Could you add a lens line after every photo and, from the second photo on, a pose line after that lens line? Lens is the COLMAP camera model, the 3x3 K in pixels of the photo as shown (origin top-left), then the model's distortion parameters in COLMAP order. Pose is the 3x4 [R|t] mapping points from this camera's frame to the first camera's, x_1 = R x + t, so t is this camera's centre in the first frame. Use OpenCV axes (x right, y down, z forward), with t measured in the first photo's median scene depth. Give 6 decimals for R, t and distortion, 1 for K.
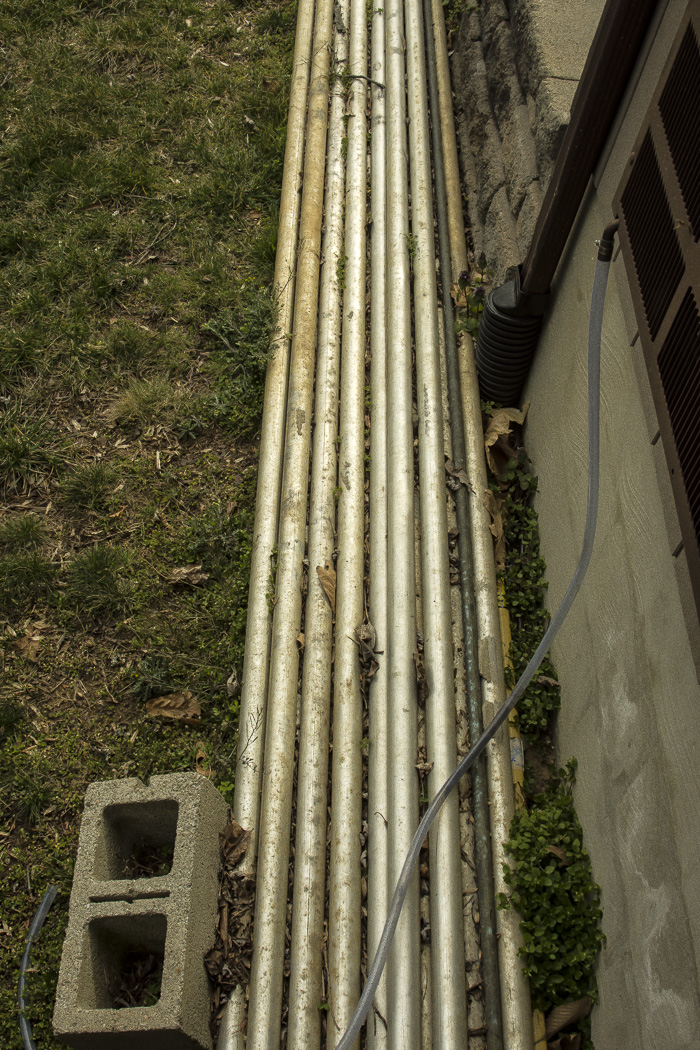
lens RADIAL K [[1325.7, 0, 354.0], [0, 1325.7, 529.1], [0, 0, 1]] dist [-0.129676, 0.000000]
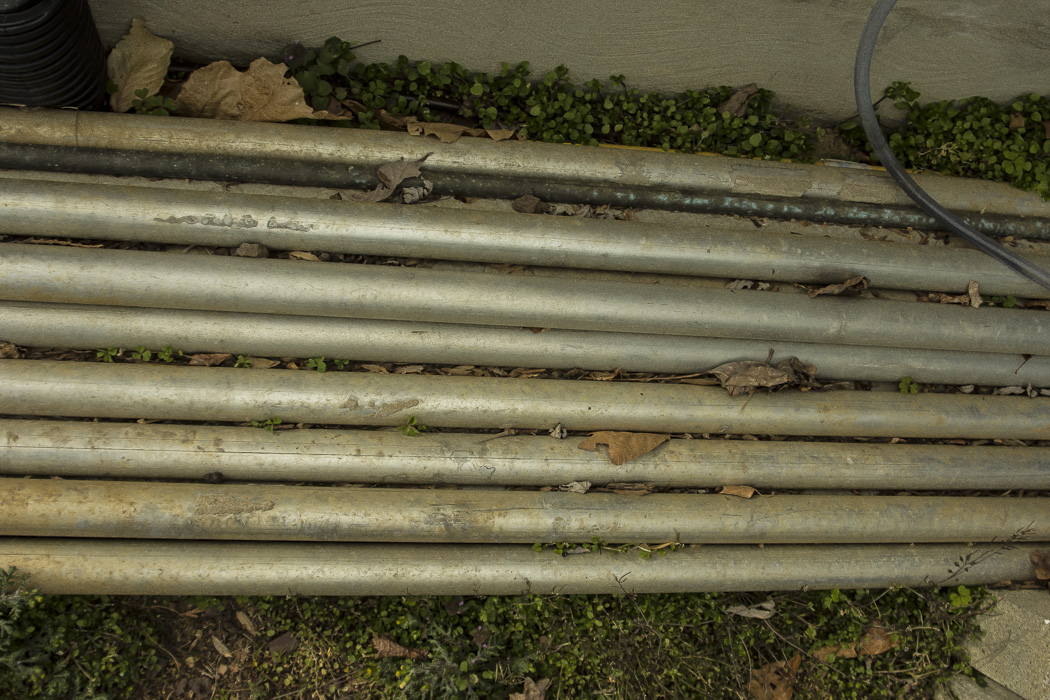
lens RADIAL K [[1325.7, 0, 528.2], [0, 1325.7, 346.6], [0, 0, 1]] dist [-0.129676, 0.000000]
pose [[-0.014305, -0.989263, 0.145444, -0.056542], [0.552634, 0.113401, 0.825673, -0.424459], [-0.833301, 0.092188, 0.545078, 0.722553]]
